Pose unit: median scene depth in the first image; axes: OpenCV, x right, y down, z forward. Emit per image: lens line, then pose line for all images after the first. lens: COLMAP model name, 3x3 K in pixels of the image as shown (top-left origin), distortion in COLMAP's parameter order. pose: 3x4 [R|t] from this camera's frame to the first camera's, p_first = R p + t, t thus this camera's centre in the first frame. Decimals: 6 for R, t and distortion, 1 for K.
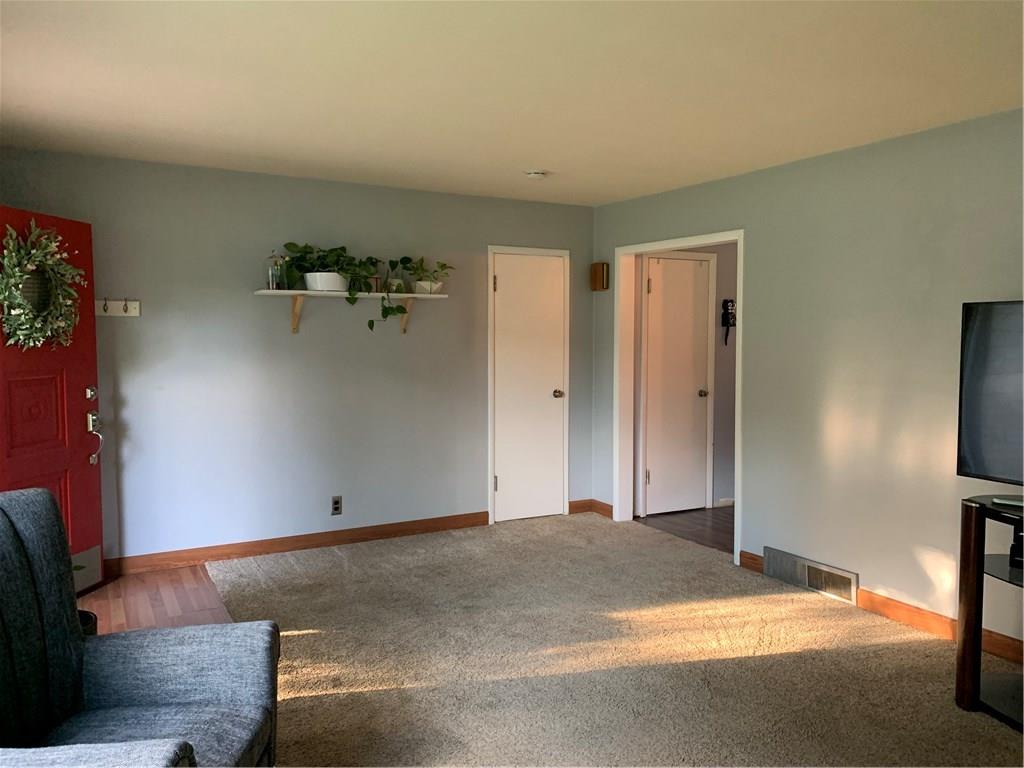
lens RADIAL K [[754.8, 0, 512.0], [0, 754.8, 384.0], [0, 0, 1]] dist [0.001476, -0.012003]
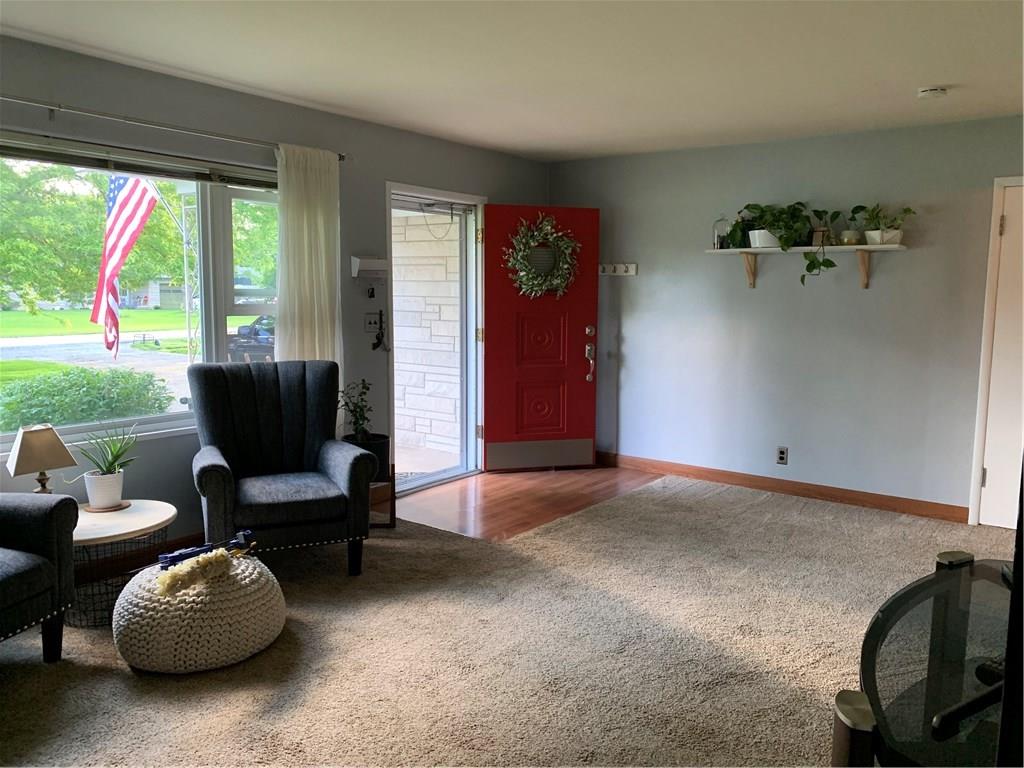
lens RADIAL K [[754.8, 0, 512.0], [0, 754.8, 384.0], [0, 0, 1]] dist [0.001476, -0.012003]
pose [[0.404434, 0.113818, -0.907457, 0.606862], [-0.066899, 0.993250, 0.094763, -0.010949], [0.912117, 0.022382, 0.409318, 0.259850]]
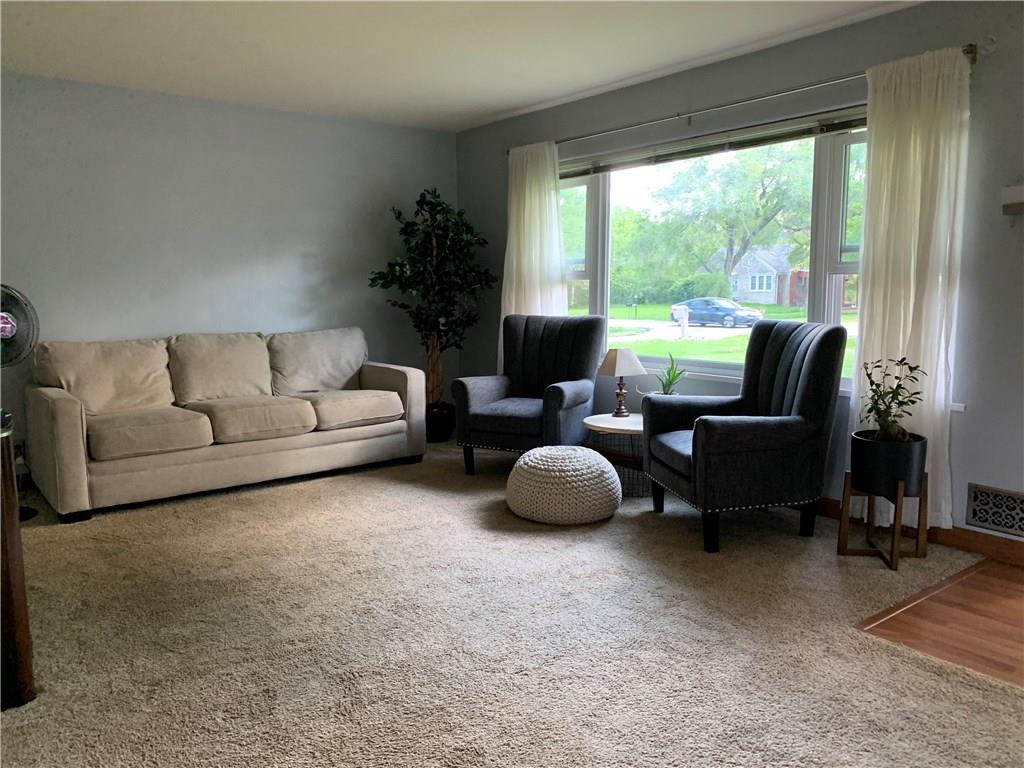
lens RADIAL K [[784.9, 0, 502.7], [0, 784.9, 380.6], [0, 0, 1]] dist [0.035342, -0.029458]
pose [[-0.985561, 0.027414, -0.167086, 0.165285], [-0.004052, 0.982705, 0.185133, -0.029595], [0.169272, 0.183137, -0.968405, 1.114693]]
